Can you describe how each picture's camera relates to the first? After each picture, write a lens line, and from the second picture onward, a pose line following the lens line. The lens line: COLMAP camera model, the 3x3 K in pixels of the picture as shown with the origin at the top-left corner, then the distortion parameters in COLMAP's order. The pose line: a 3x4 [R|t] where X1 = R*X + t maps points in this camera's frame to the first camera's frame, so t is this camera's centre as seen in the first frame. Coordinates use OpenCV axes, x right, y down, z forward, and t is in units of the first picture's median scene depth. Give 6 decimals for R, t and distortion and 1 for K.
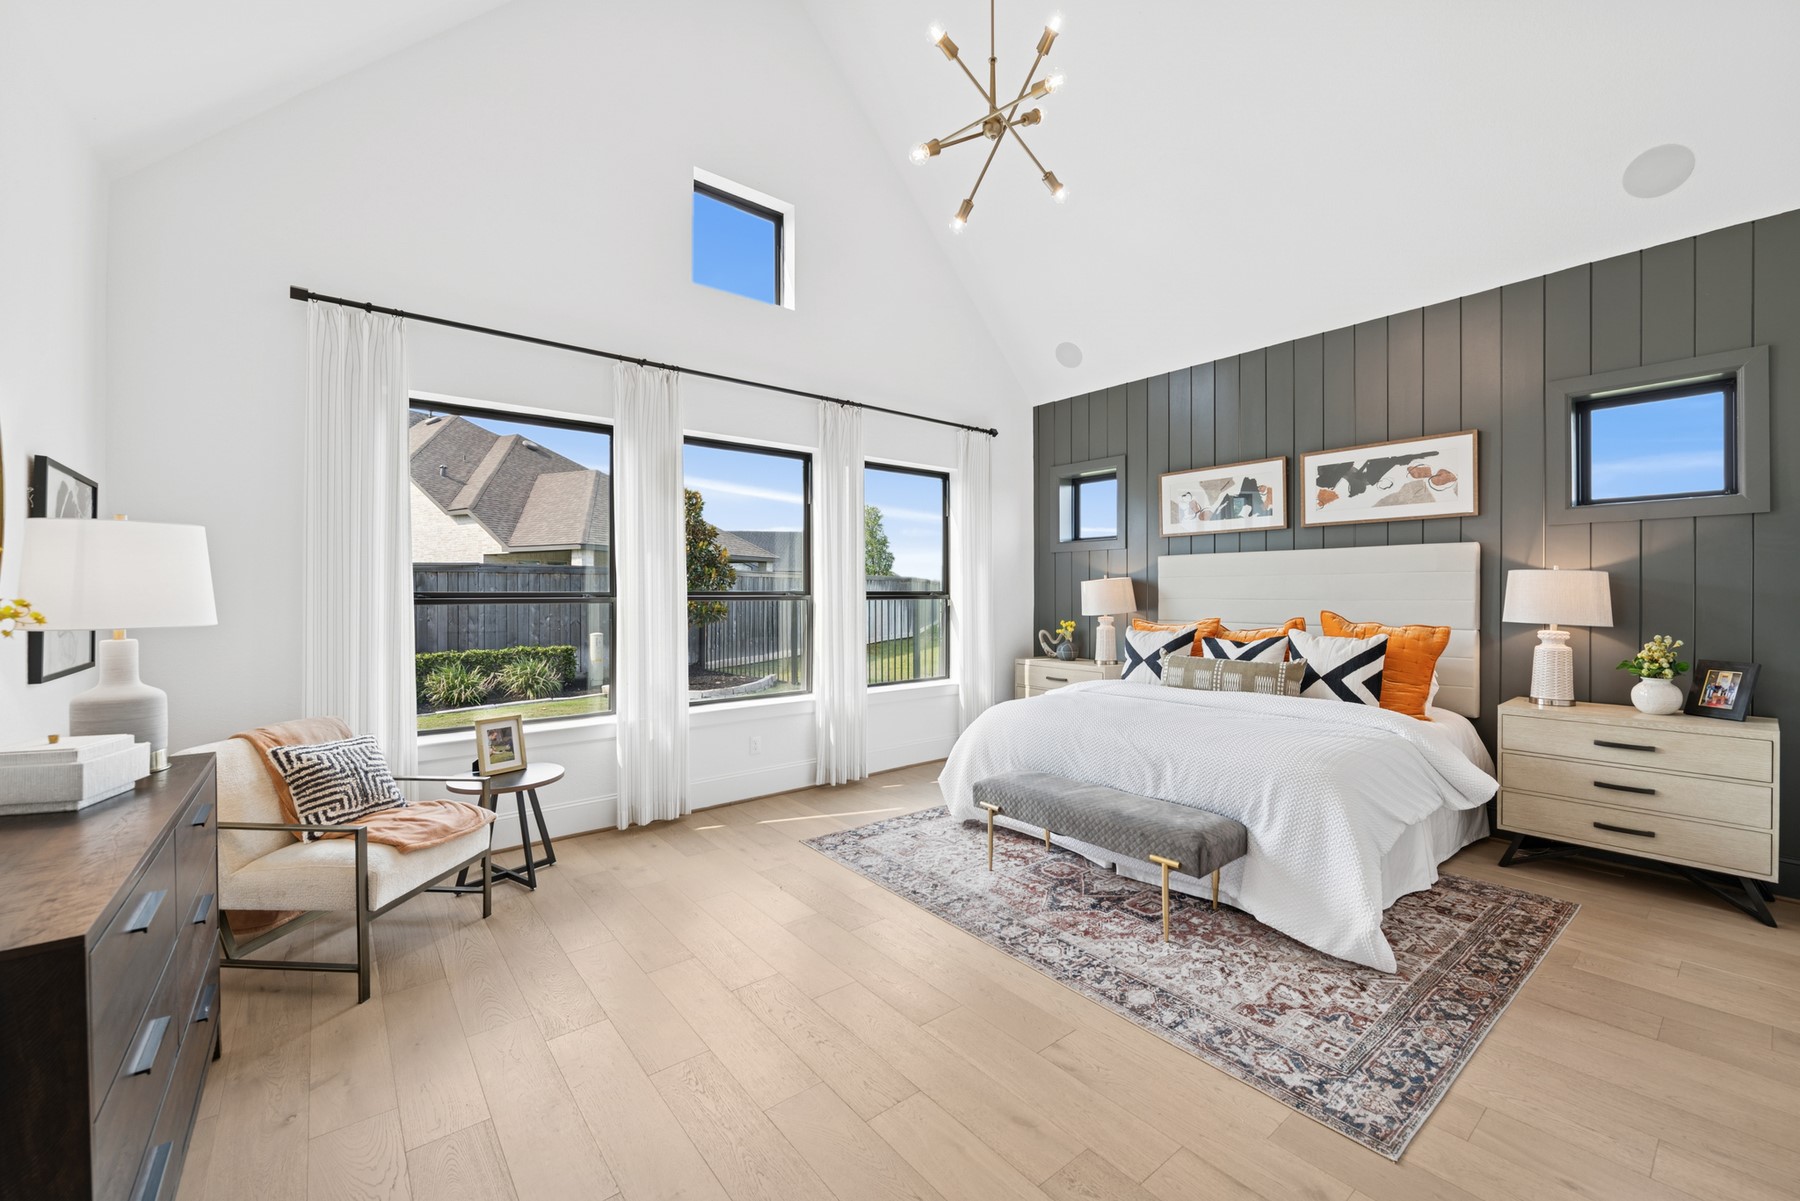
lens RADIAL K [[709.4, 0, 906.0], [0, 709.4, 602.0], [0, 0, 1]] dist [-0.001066, 0.002018]
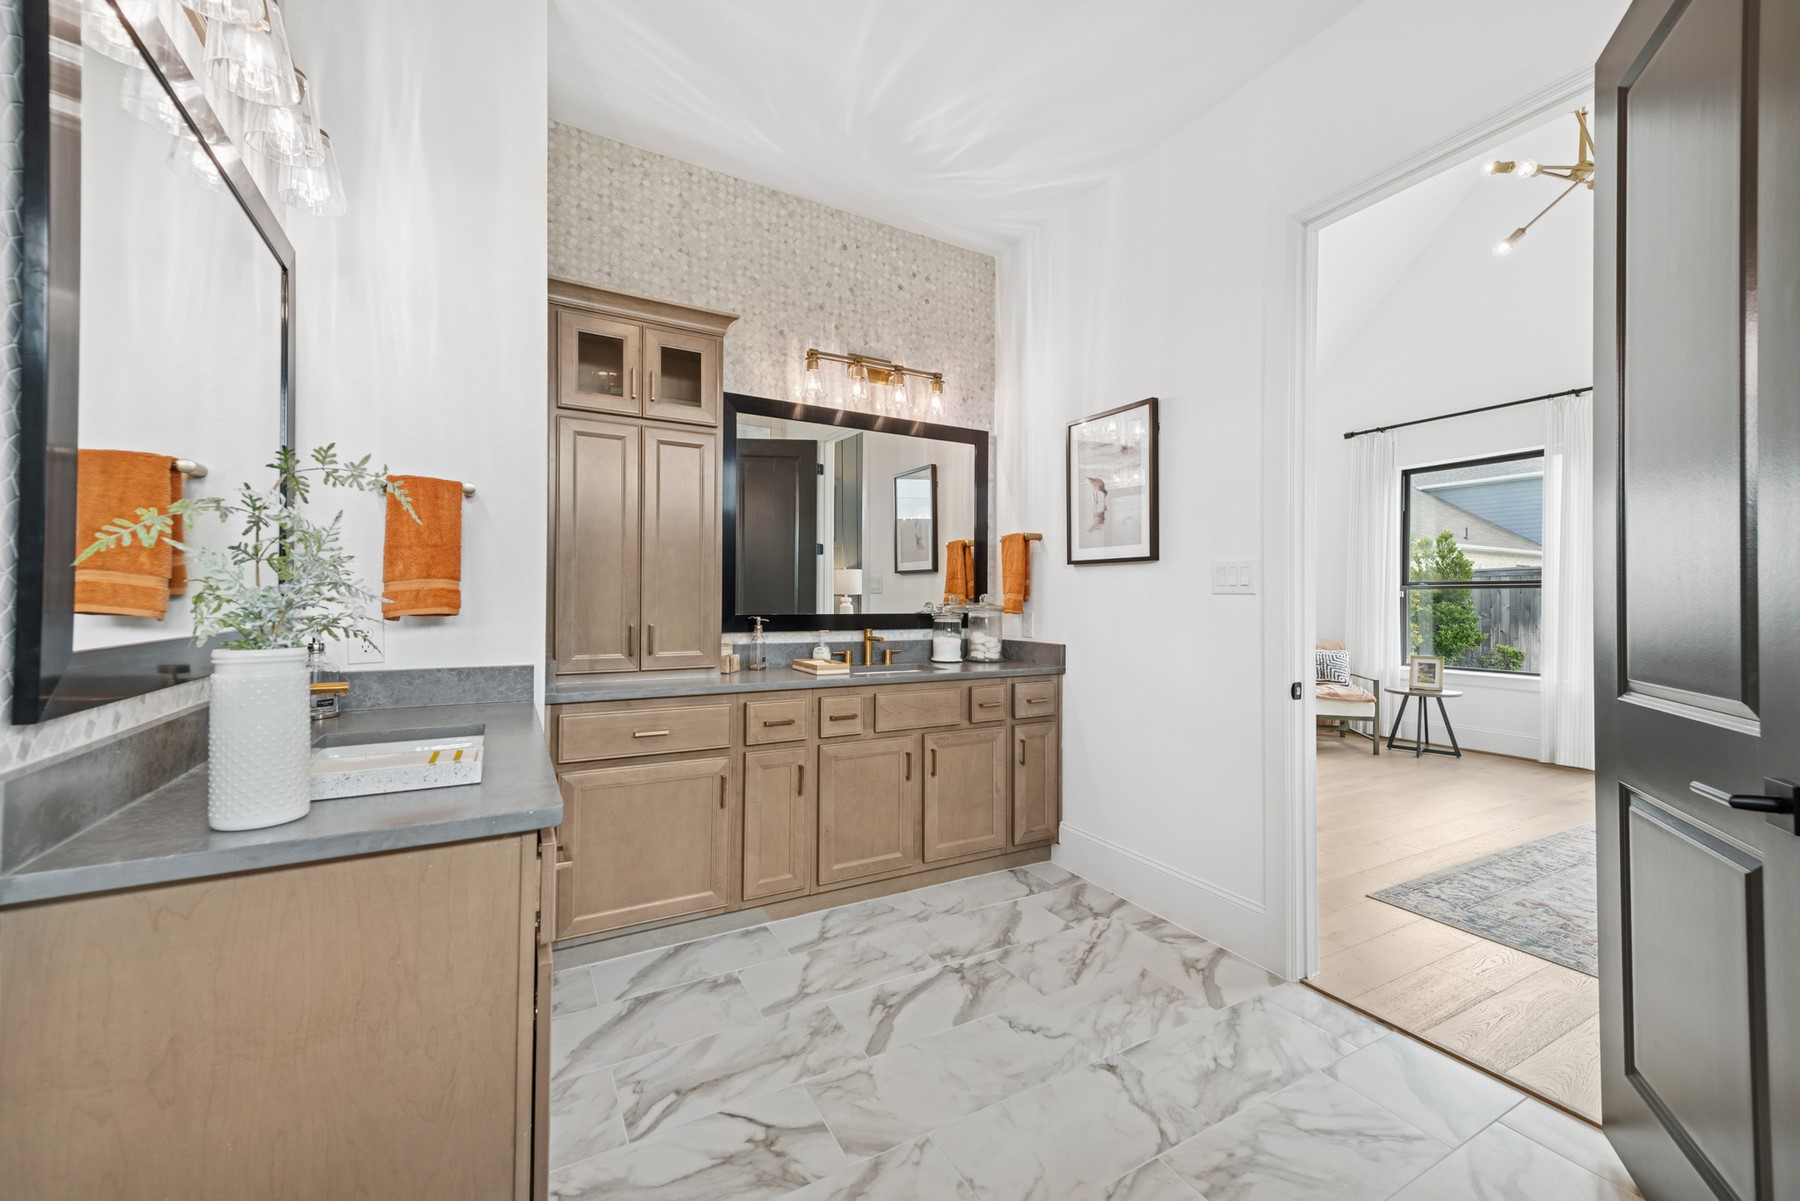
lens RADIAL K [[709.4, 0, 907.0], [0, 709.4, 599.9], [0, 0, 1]] dist [-0.001066, 0.002018]
pose [[-0.180423, -0.004777, -0.983577, 1.797681], [-0.016686, 0.999859, -0.001796, 0.078663], [0.983448, 0.016088, -0.180477, 0.155988]]
